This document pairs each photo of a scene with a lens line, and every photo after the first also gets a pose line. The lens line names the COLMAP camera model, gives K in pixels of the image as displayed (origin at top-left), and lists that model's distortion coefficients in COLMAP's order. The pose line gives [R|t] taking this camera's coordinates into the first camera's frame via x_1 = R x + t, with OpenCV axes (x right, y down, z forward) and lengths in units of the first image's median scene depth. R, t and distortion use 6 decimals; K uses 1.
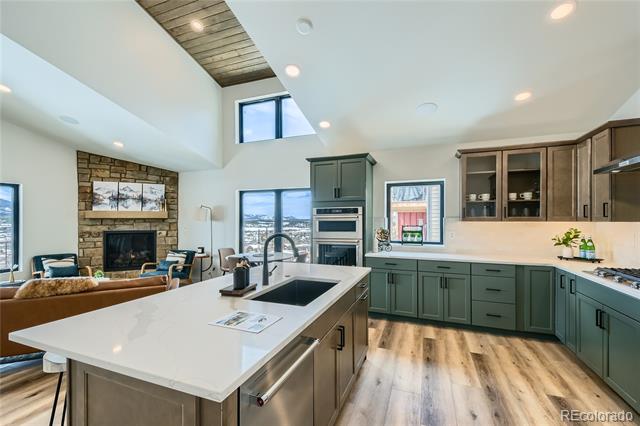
lens RADIAL K [[282.4, 0, 316.7], [0, 282.4, 222.1], [0, 0, 1]] dist [0.021268, -0.003297]
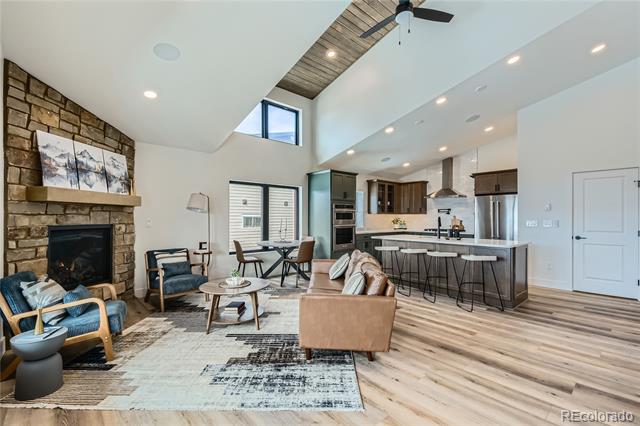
lens RADIAL K [[282.4, 0, 313.8], [0, 282.4, 215.2], [0, 0, 1]] dist [0.021268, -0.003297]
pose [[0.462578, 0.009680, 0.886526, -0.998019], [0.003037, 0.999917, -0.012503, 0.019520], [-0.886573, 0.008476, 0.462510, 0.309974]]
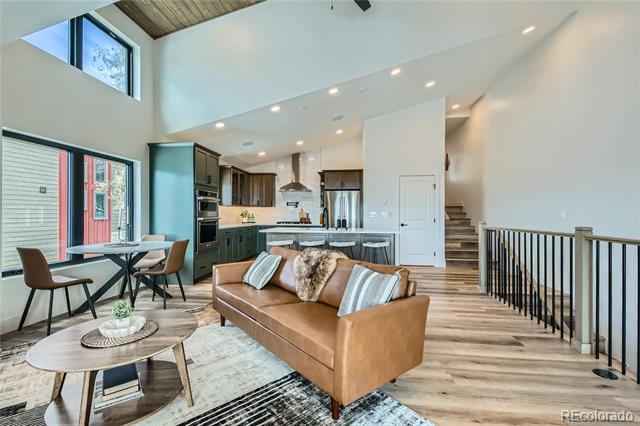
lens RADIAL K [[282.4, 0, 320.1], [0, 282.4, 214.1], [0, 0, 1]] dist [0.021268, -0.003297]
pose [[-0.245308, 0.001777, 0.969443, -0.883816], [0.002300, 0.999997, -0.001252, 0.034968], [-0.969442, 0.001922, -0.245312, 0.598385]]
